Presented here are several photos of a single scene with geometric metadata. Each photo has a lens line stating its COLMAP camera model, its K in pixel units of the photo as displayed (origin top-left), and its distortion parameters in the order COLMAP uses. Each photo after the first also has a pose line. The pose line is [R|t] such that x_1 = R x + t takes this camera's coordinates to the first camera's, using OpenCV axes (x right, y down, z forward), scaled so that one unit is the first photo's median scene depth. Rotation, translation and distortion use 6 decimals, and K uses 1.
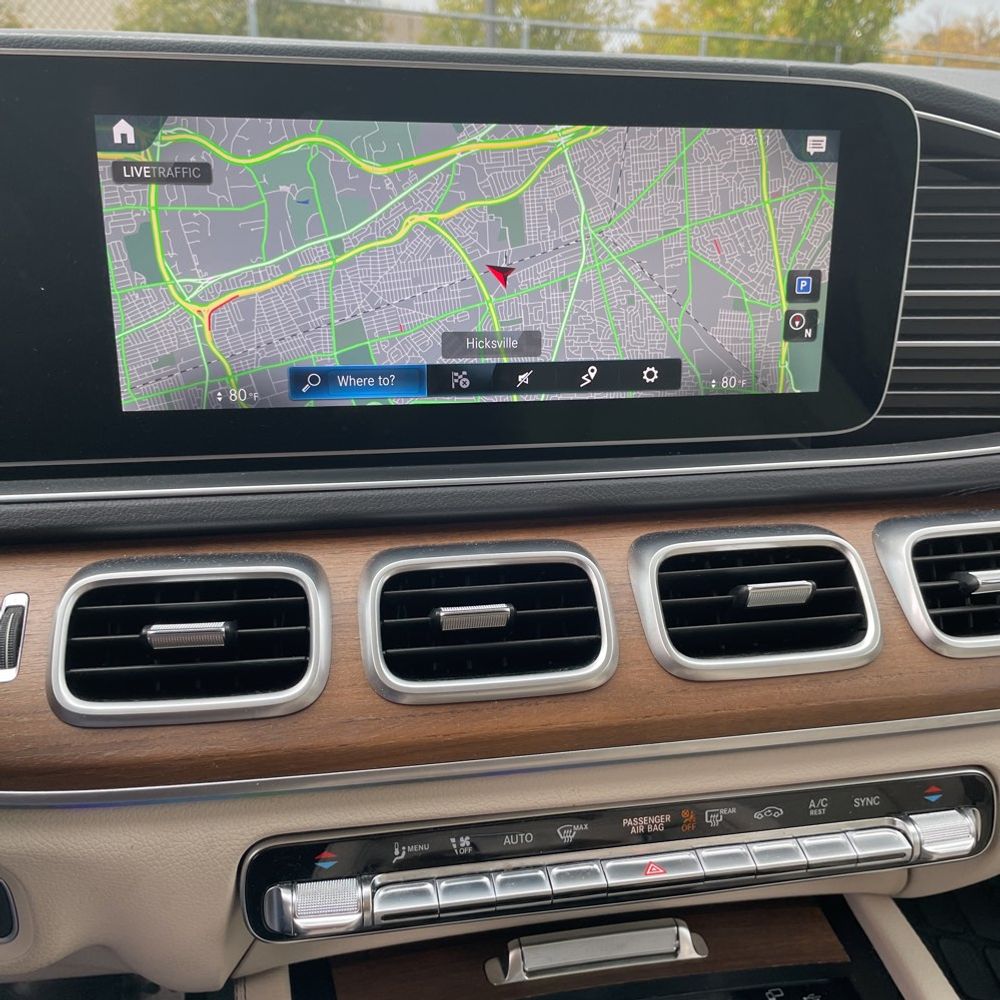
lens RADIAL K [[1005.2, 0, 513.1], [0, 1005.2, 498.2], [0, 0, 1]] dist [0.019348, 0.000000]
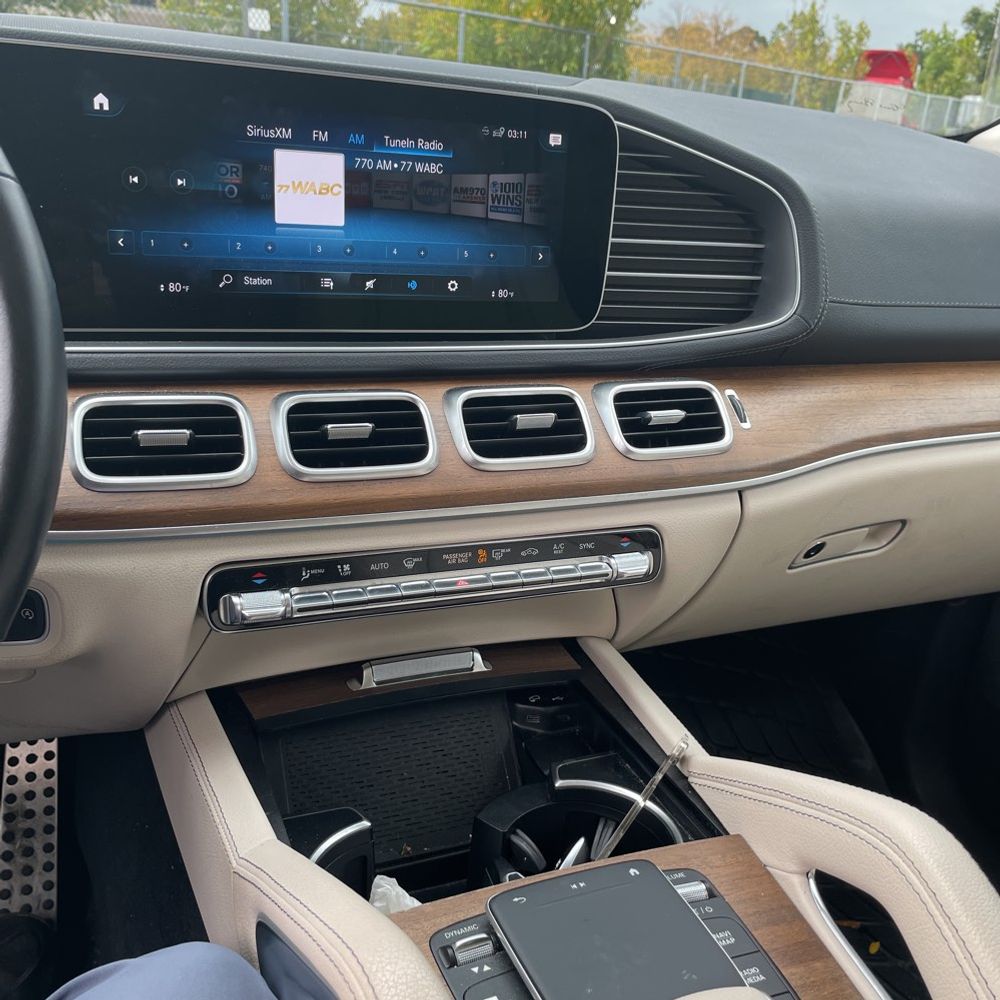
lens RADIAL K [[1005.2, 0, 508.2], [0, 1005.2, 504.4], [0, 0, 1]] dist [0.019348, 0.000000]
pose [[0.974005, -0.017909, 0.225817, -0.145879], [0.010563, 0.999376, 0.033697, 0.176178], [-0.226280, -0.030435, 0.973587, -0.571462]]
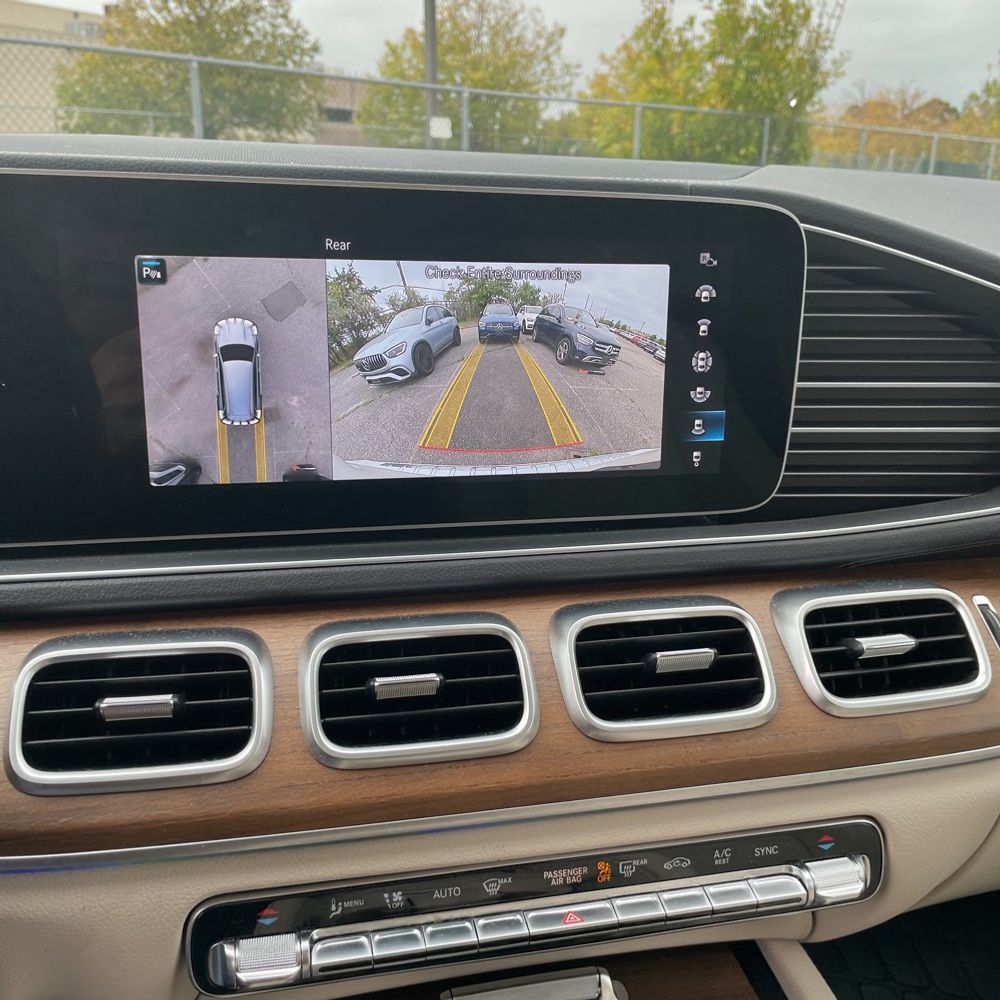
lens RADIAL K [[1005.2, 0, 508.1], [0, 1005.2, 506.4], [0, 0, 1]] dist [0.019348, 0.000000]
pose [[0.998642, -0.003307, 0.051985, 0.014802], [0.005732, 0.998899, -0.046568, -0.023741], [-0.051774, 0.046802, 0.997562, -0.096173]]
